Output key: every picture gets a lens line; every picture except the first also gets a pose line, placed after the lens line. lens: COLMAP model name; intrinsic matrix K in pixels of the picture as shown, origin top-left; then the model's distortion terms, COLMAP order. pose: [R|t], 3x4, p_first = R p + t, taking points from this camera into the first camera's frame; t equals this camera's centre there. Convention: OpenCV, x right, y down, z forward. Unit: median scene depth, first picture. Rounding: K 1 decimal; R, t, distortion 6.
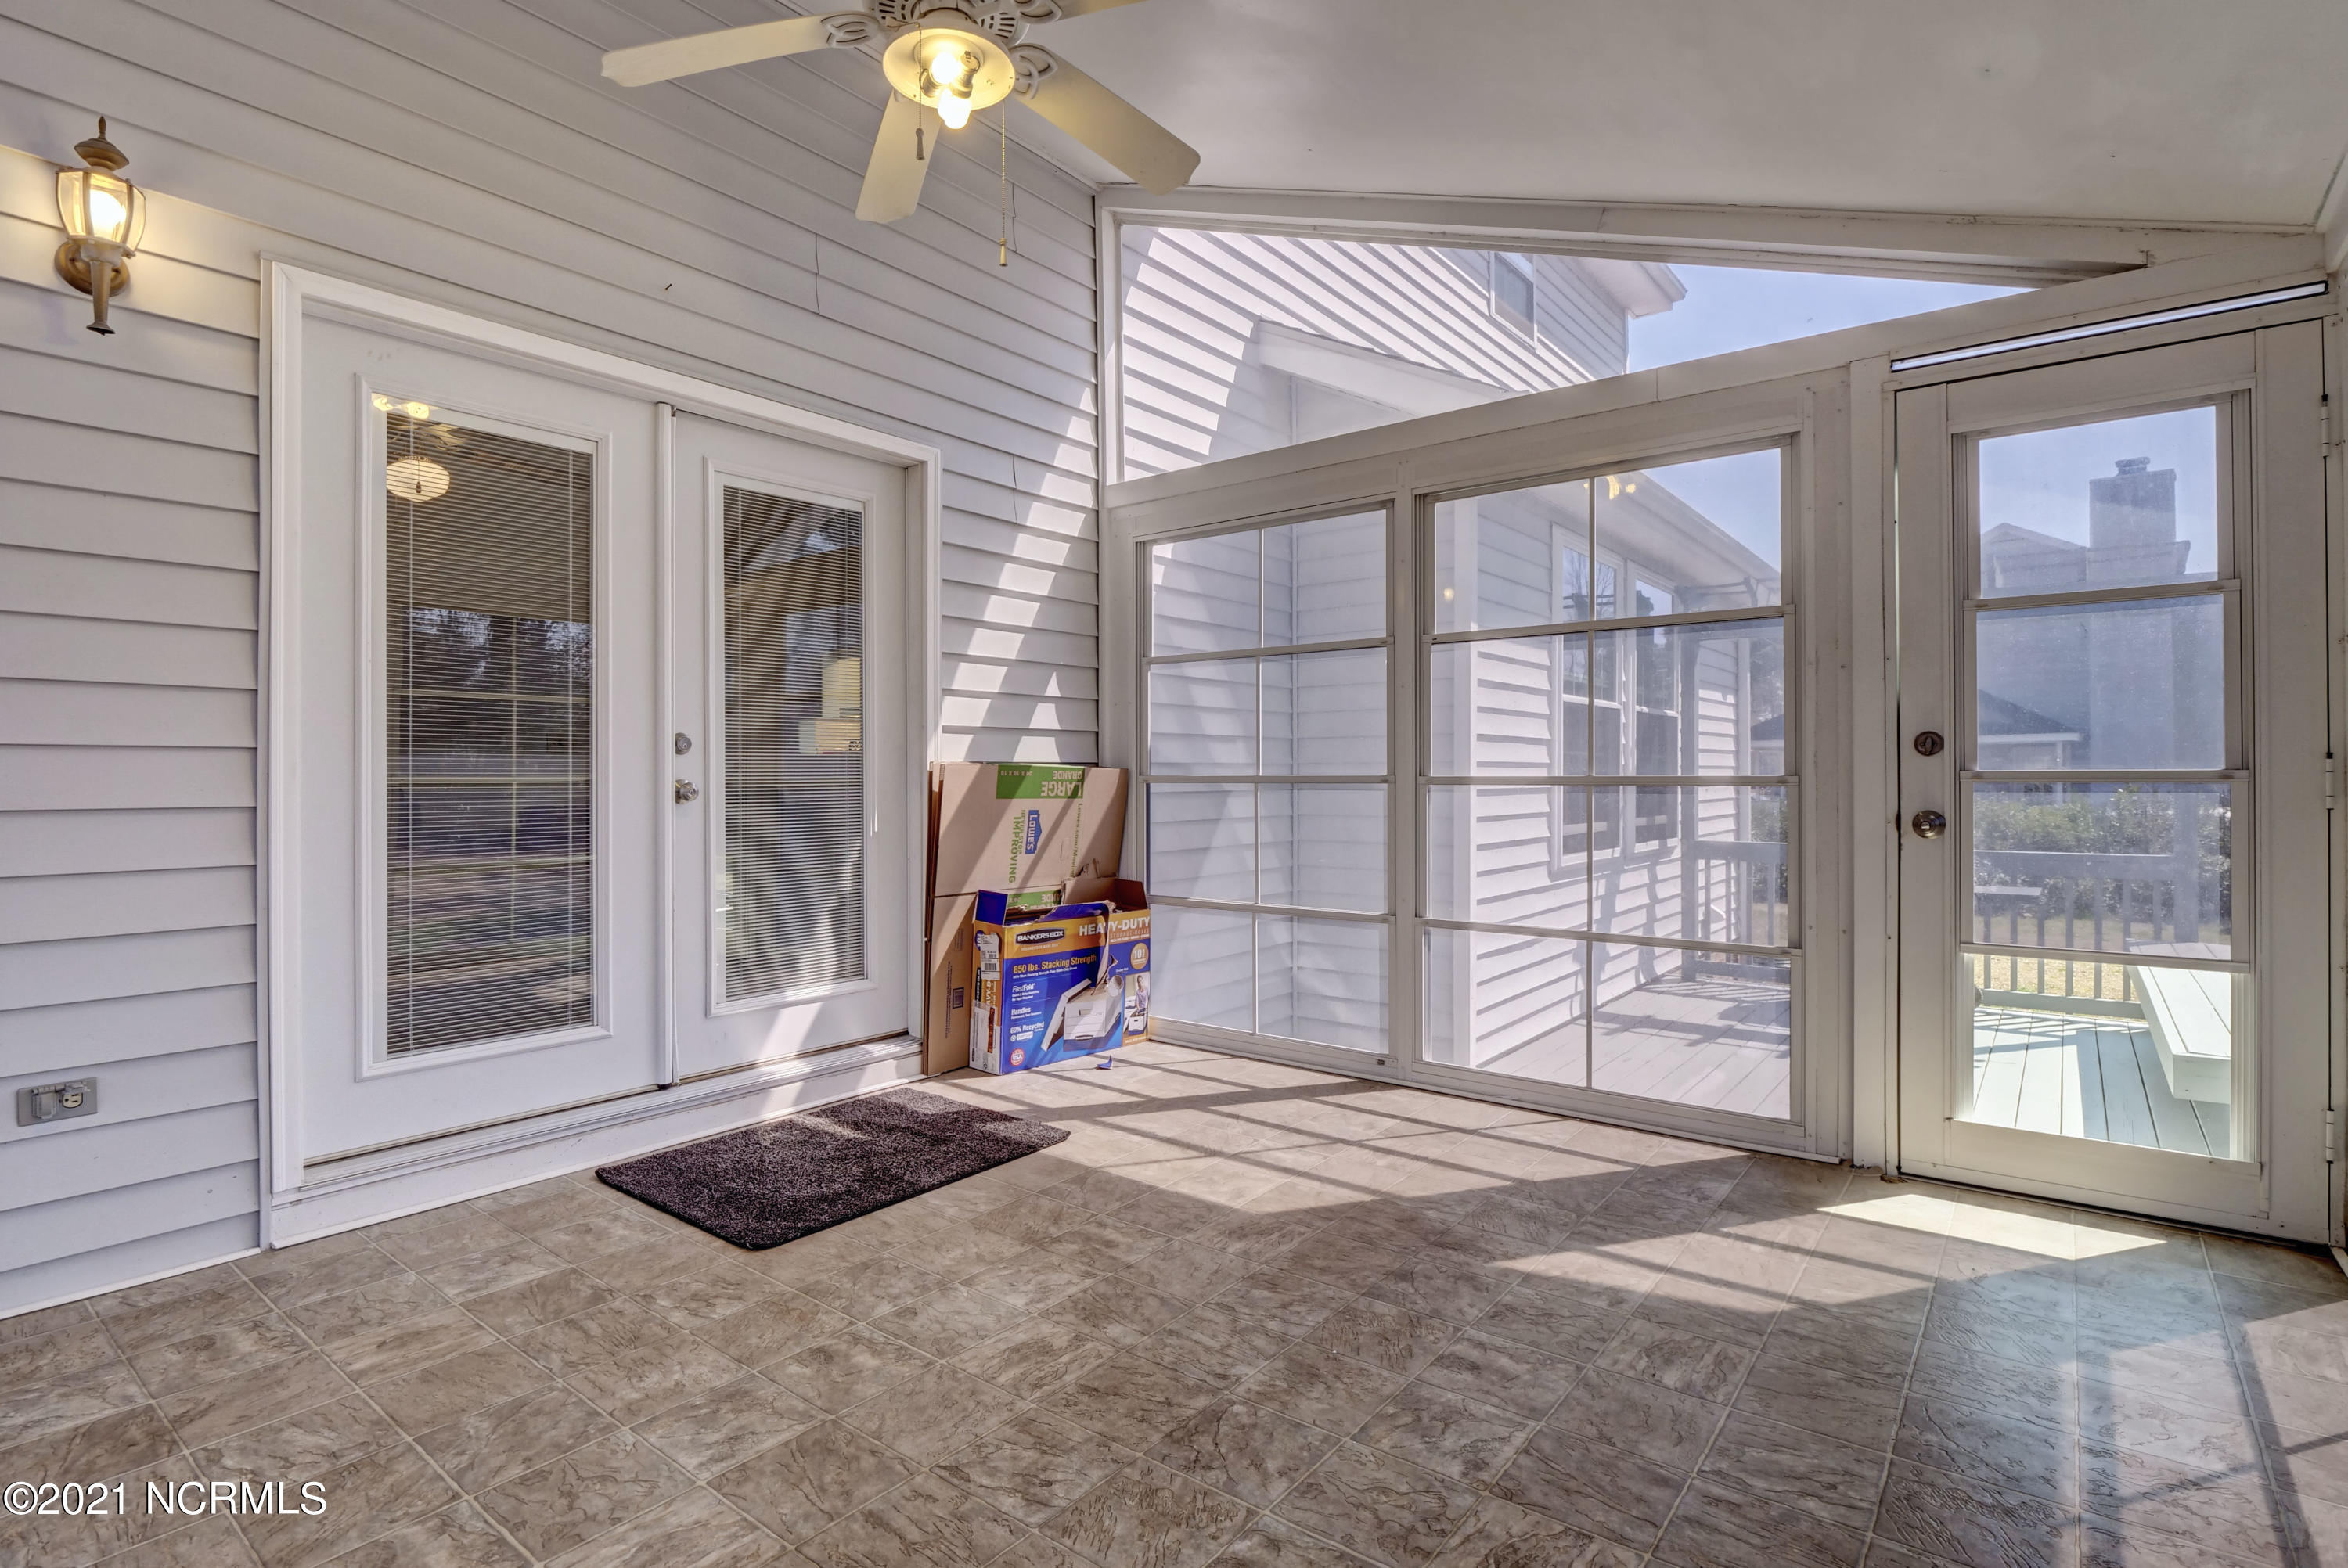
lens RADIAL K [[1142.4, 0, 1175.8], [0, 1142.4, 780.5], [0, 0, 1]] dist [-0.014069, 0.000564]
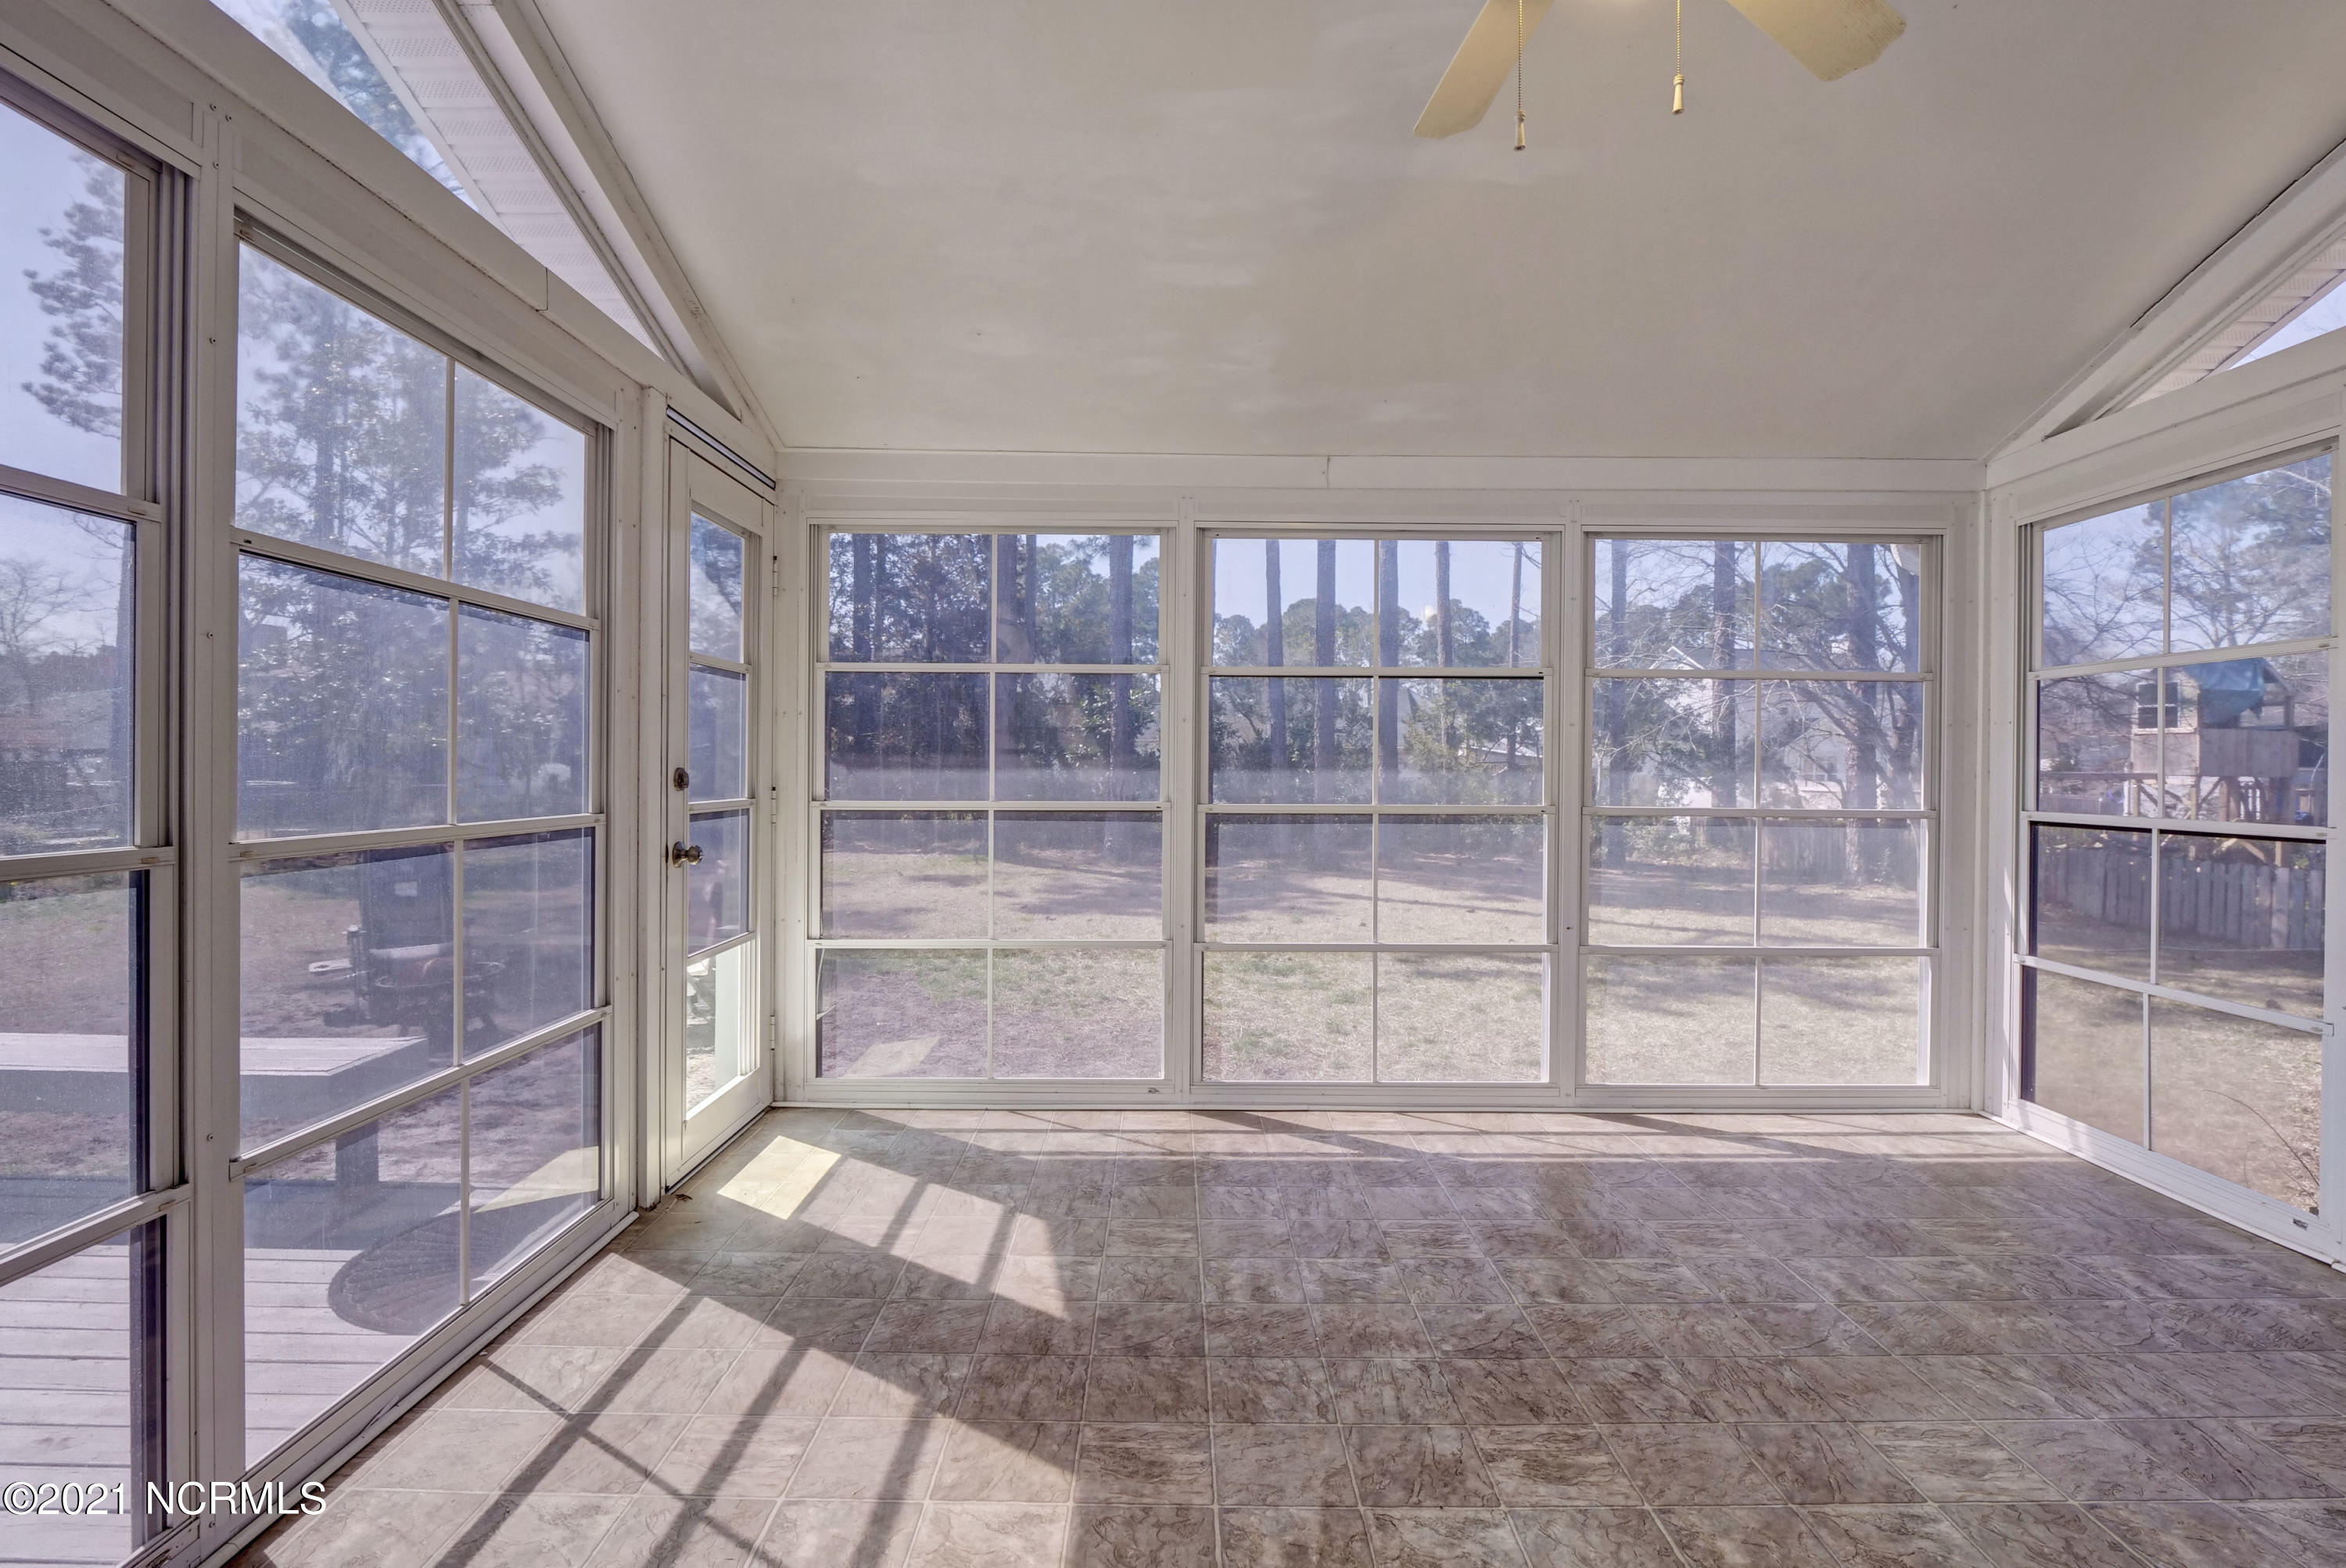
lens RADIAL K [[1141.6, 0, 1172.9], [0, 1141.6, 766.3], [0, 0, 1]] dist [-0.014069, 0.000564]
pose [[-0.614629, -0.004793, 0.788802, -0.606151], [-0.006149, 0.999980, 0.001286, -0.063033], [-0.788793, -0.004060, -0.614646, 1.656380]]
